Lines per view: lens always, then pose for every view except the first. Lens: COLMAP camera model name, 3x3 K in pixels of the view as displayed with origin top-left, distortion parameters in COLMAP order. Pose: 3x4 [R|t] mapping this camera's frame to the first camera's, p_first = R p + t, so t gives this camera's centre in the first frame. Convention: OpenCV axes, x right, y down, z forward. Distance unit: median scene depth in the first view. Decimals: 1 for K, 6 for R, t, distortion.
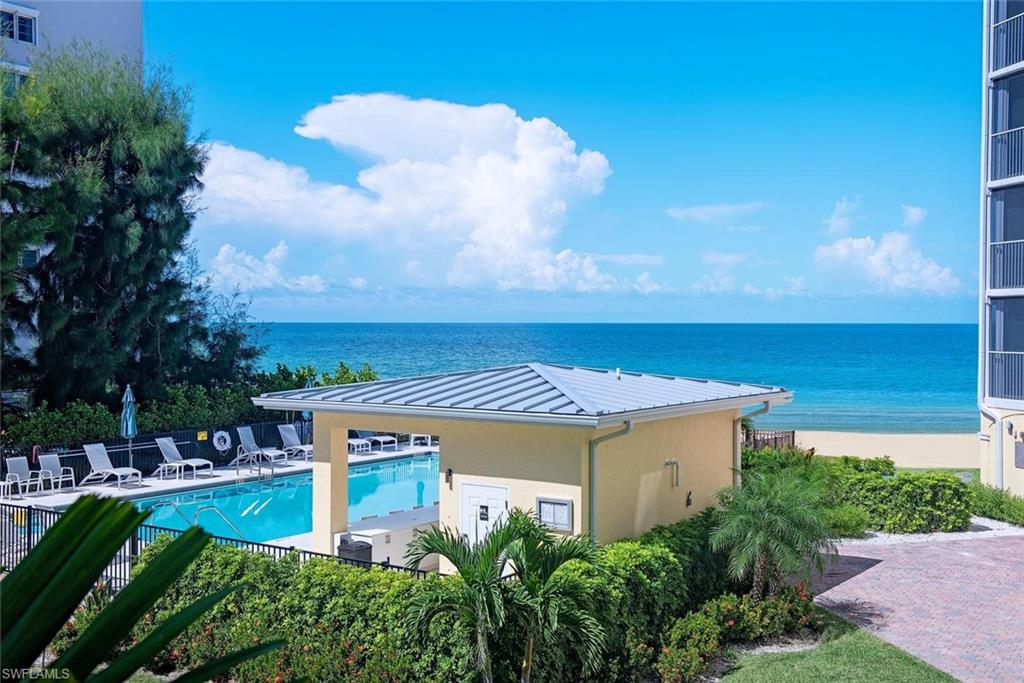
lens RADIAL K [[1184.9, 0, 510.9], [0, 1184.9, 339.6], [0, 0, 1]] dist [0.030913, 0.000000]
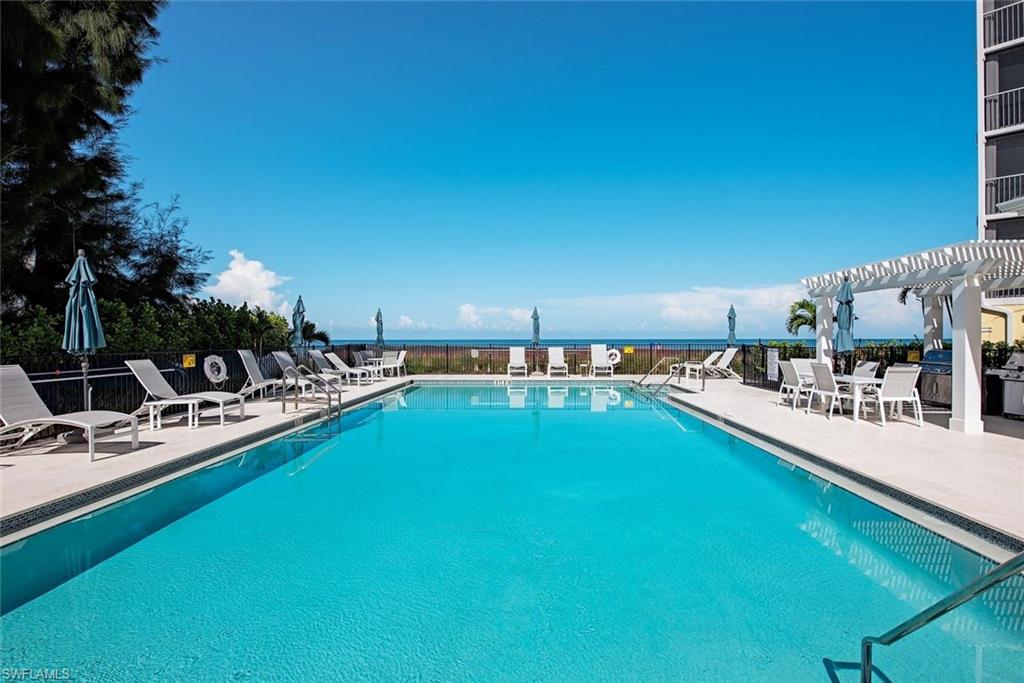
lens RADIAL K [[506.6, 0, 514.6], [0, 506.6, 342.4], [0, 0, 1]] dist [-0.015417, -0.000455]
pose [[0.840009, -0.008098, 0.542512, -0.270527], [0.013812, 0.999884, -0.006461, 0.078054], [-0.542397, 0.012921, 0.840023, 0.689057]]
